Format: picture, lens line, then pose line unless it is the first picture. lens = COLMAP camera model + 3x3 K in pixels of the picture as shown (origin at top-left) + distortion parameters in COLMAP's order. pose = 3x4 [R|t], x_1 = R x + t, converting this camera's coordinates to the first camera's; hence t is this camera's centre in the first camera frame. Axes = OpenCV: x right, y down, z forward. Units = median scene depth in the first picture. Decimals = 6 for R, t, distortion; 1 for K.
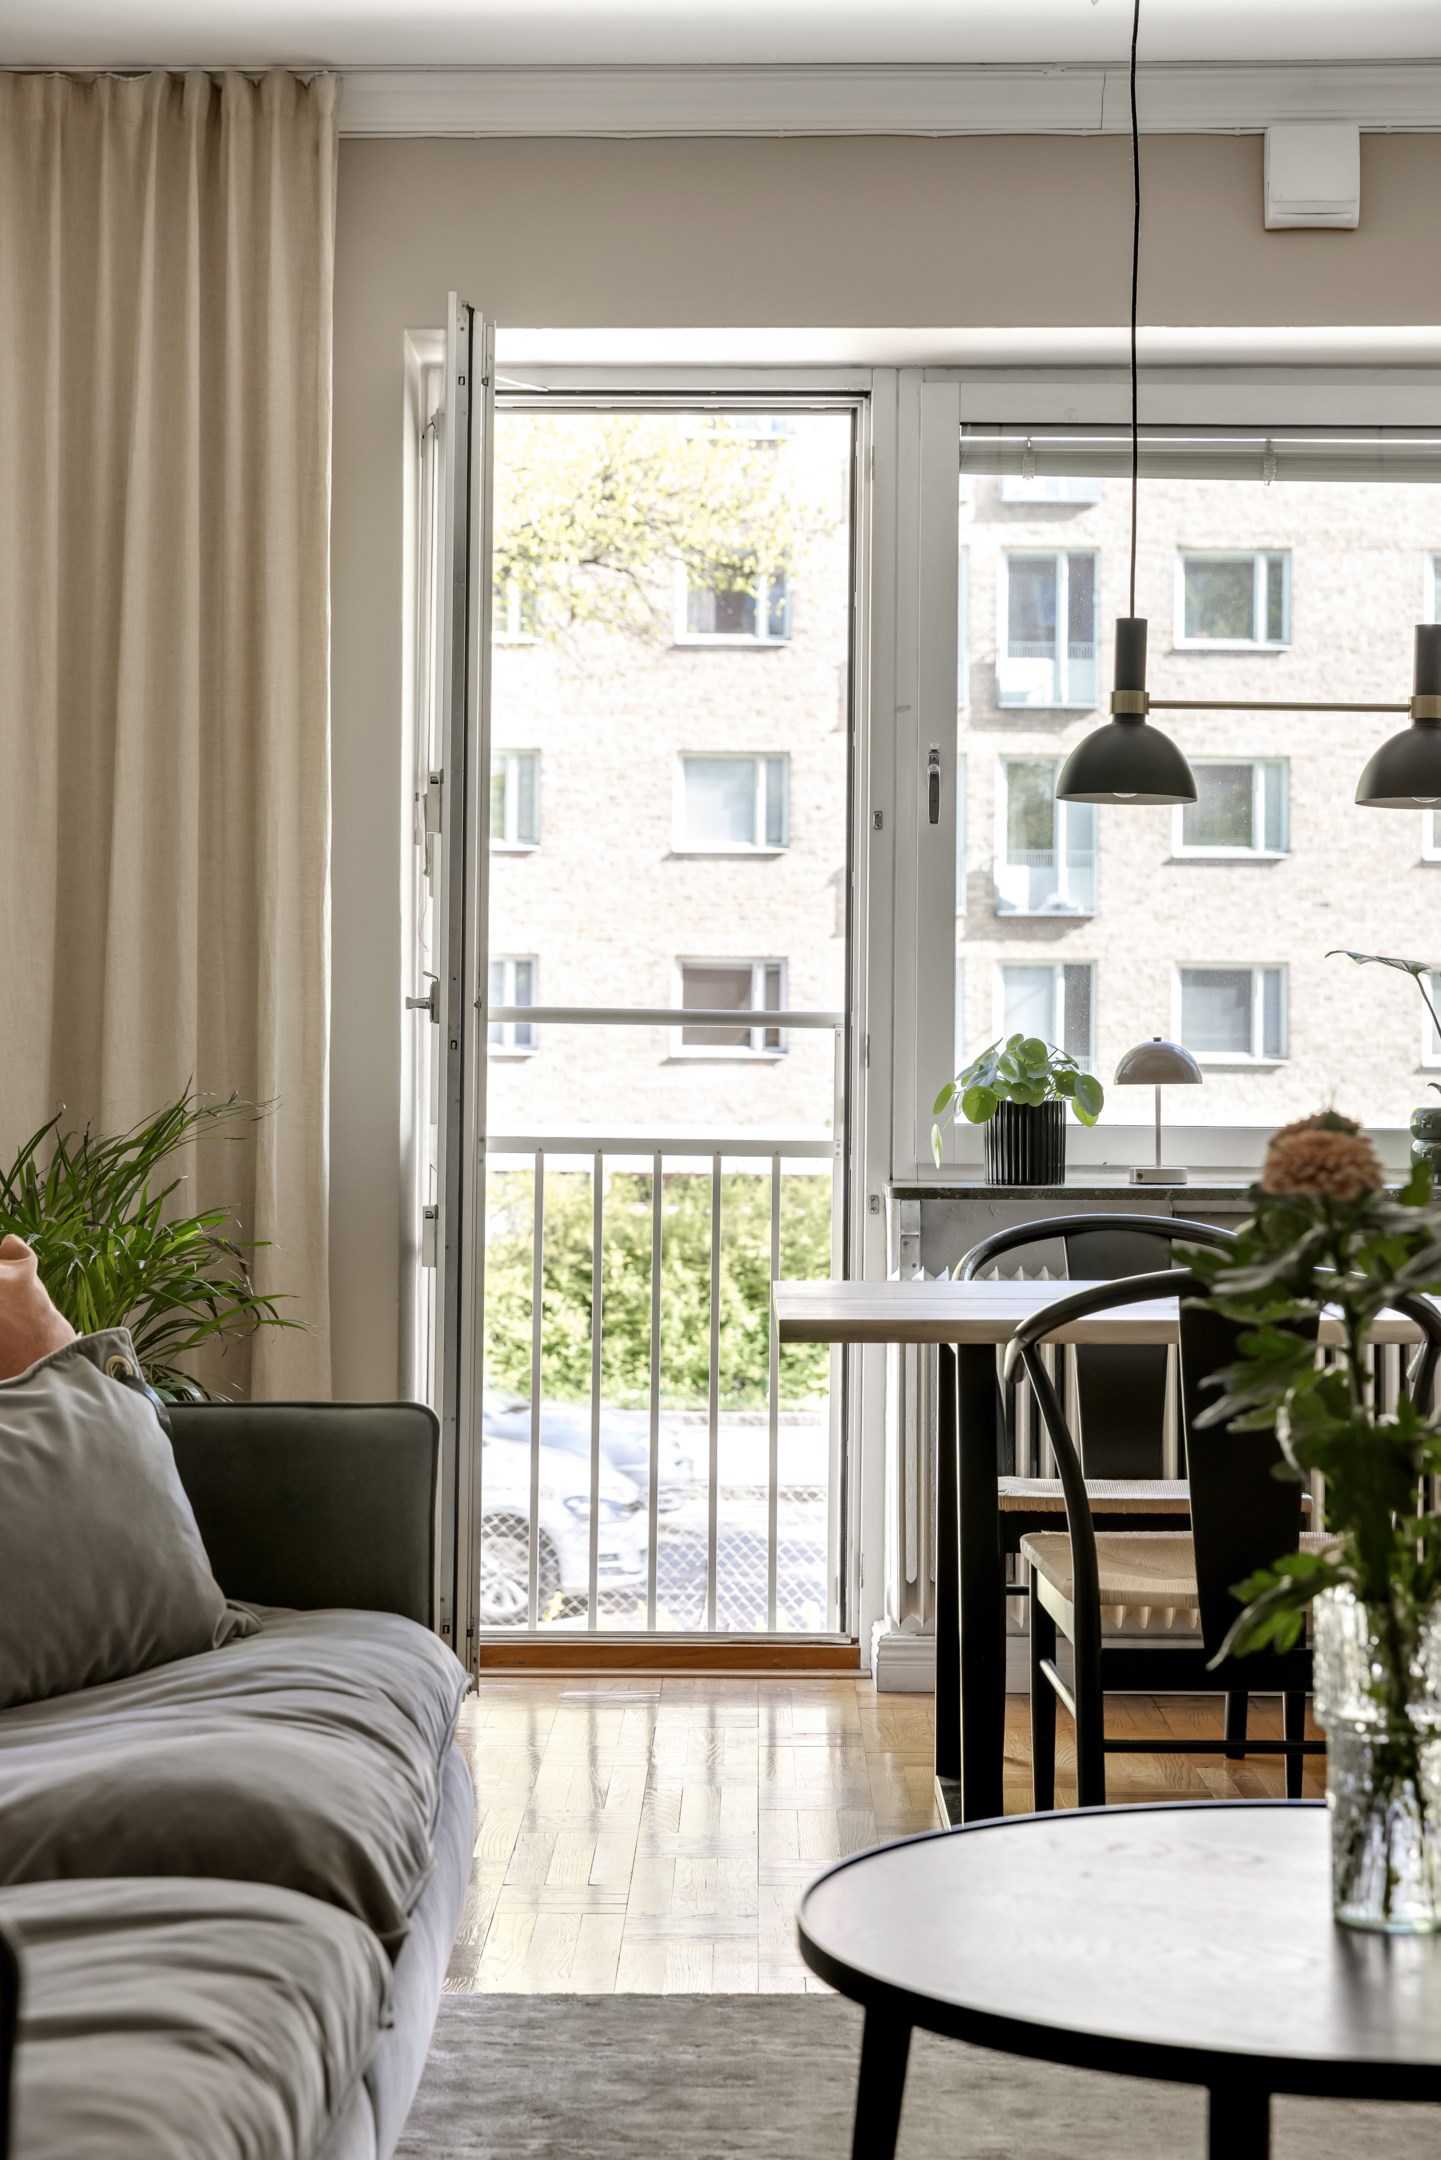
lens RADIAL K [[3730.1, 0, 715.7], [0, 3730.1, 1000.8], [0, 0, 1]] dist [0.000809, 0.196853]
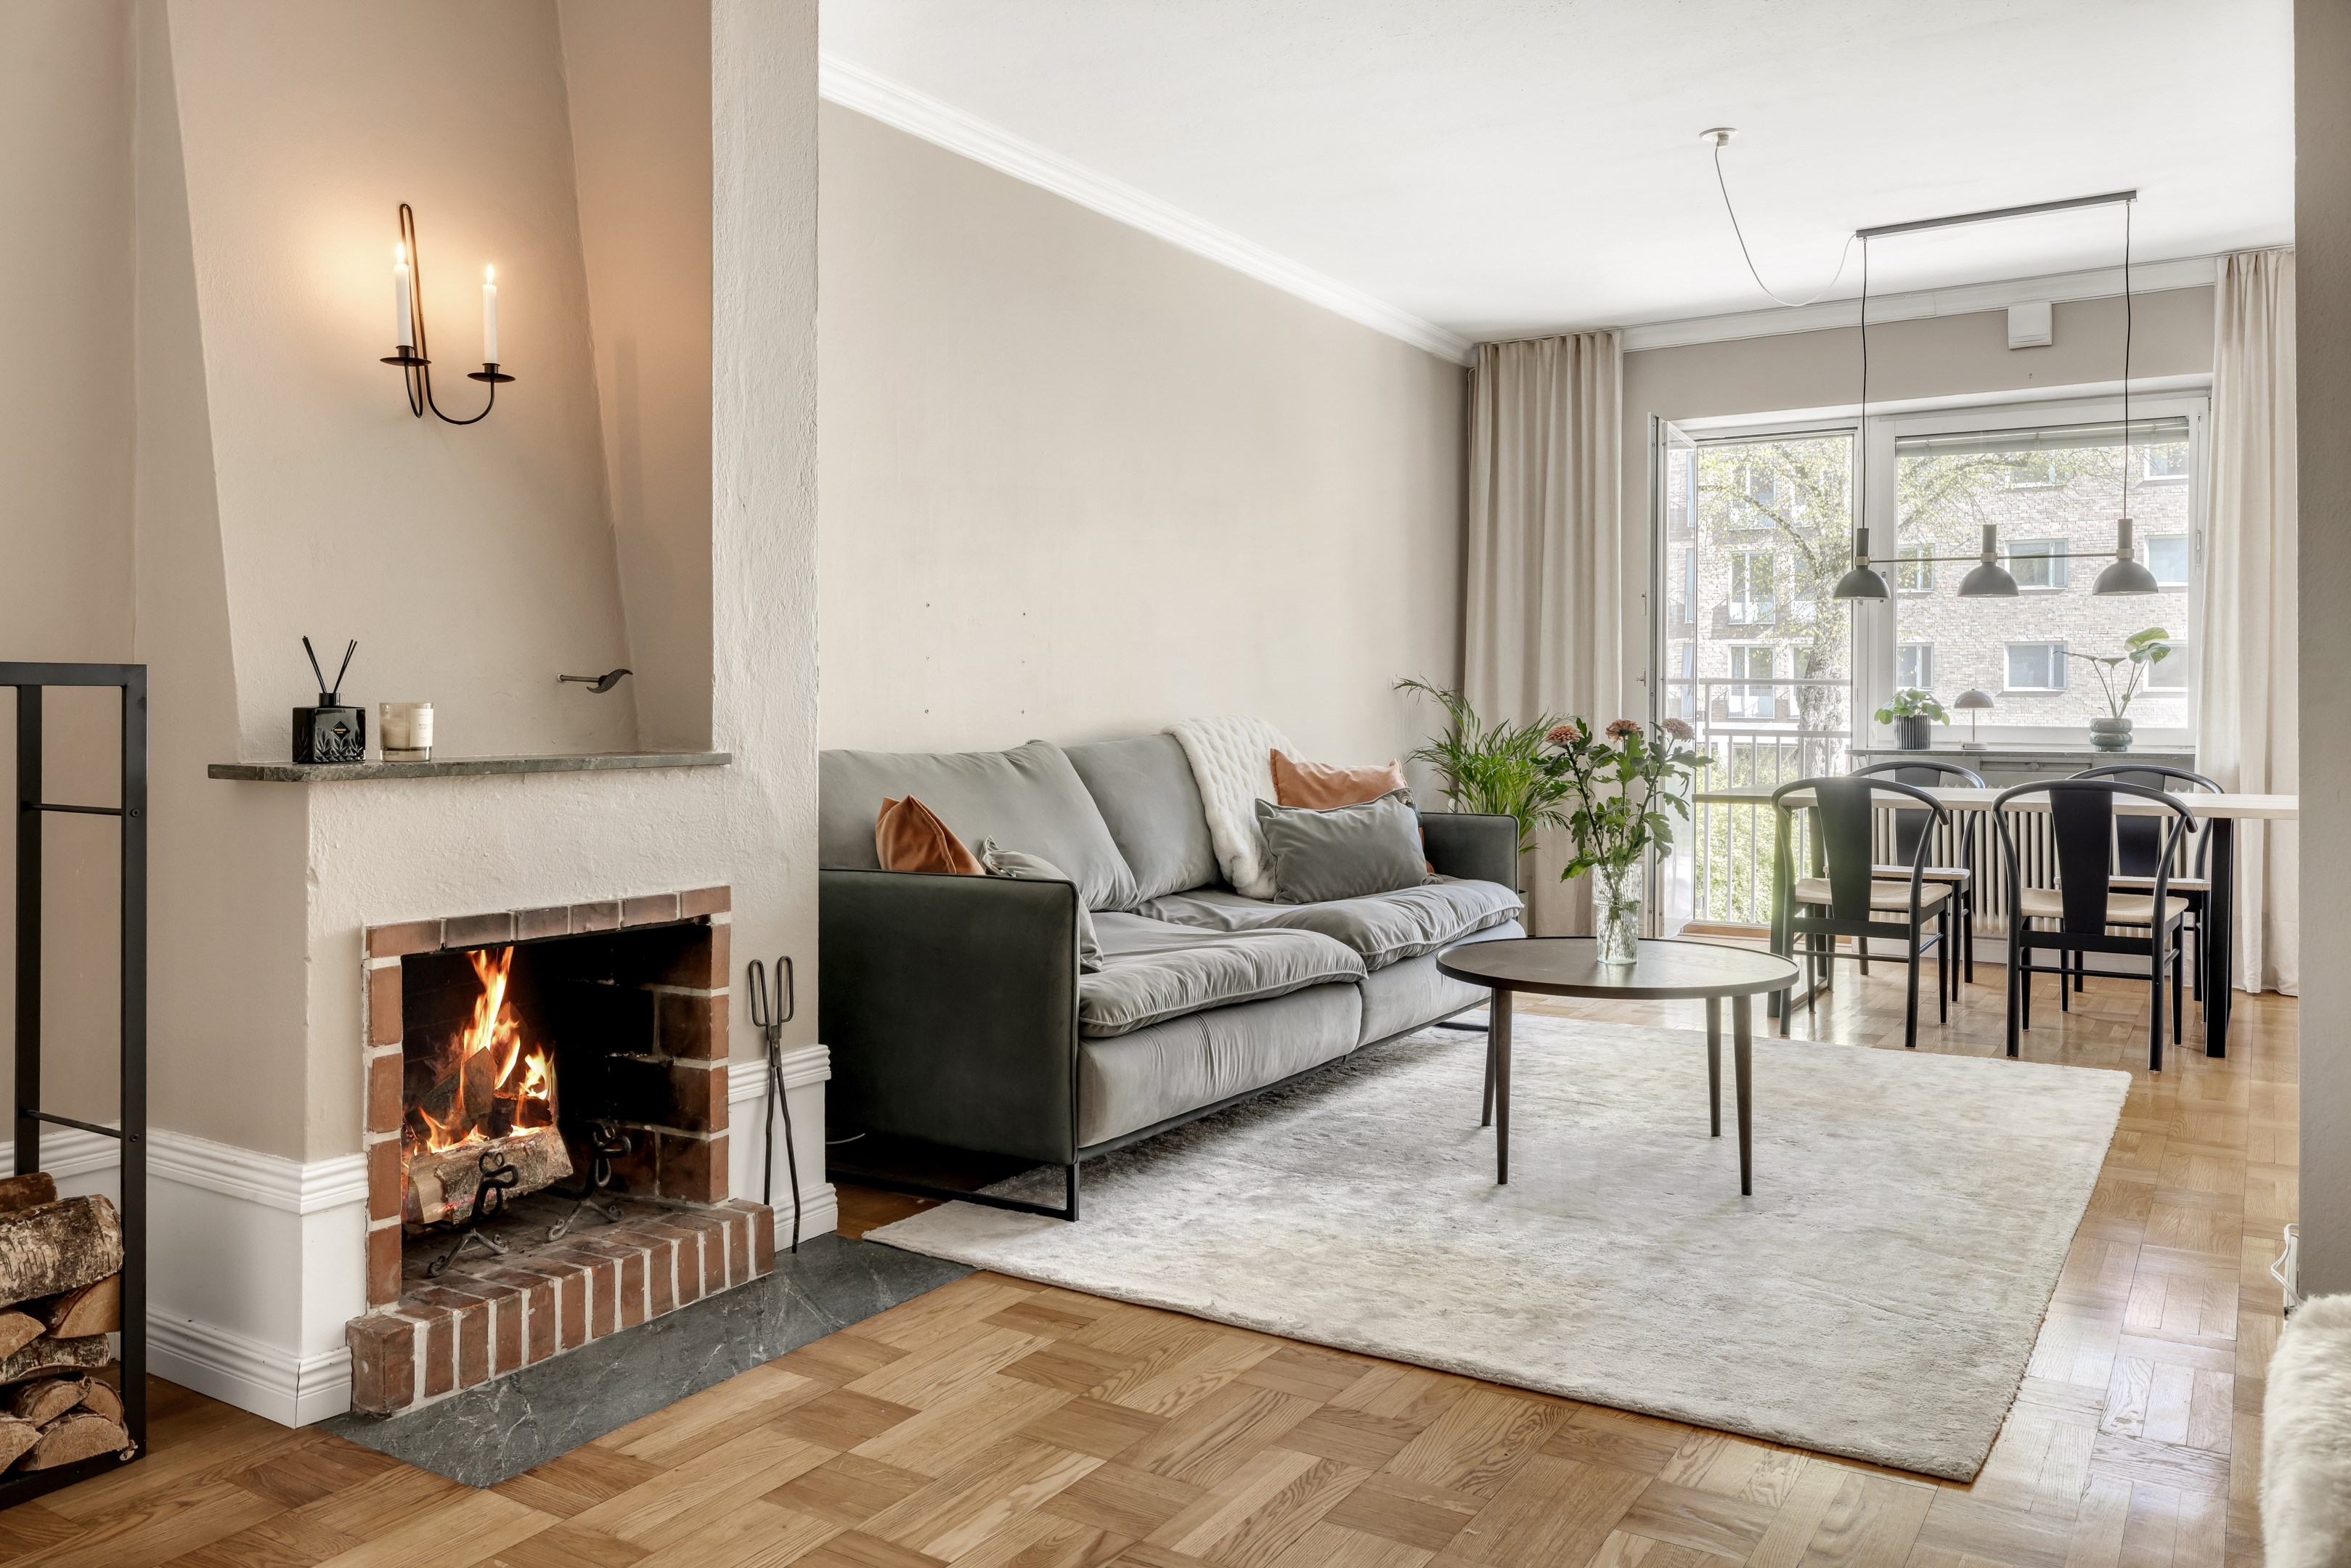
lens RADIAL K [[1685.7, 0, 1208.1], [0, 1685.7, 712.2], [0, 0, 1]] dist [-0.001829, 0.002114]
pose [[0.859769, -0.000696, -0.510682, 0.273263], [0.013679, 0.999672, 0.021668, -0.005833], [0.510499, -0.025615, 0.859496, -0.200603]]
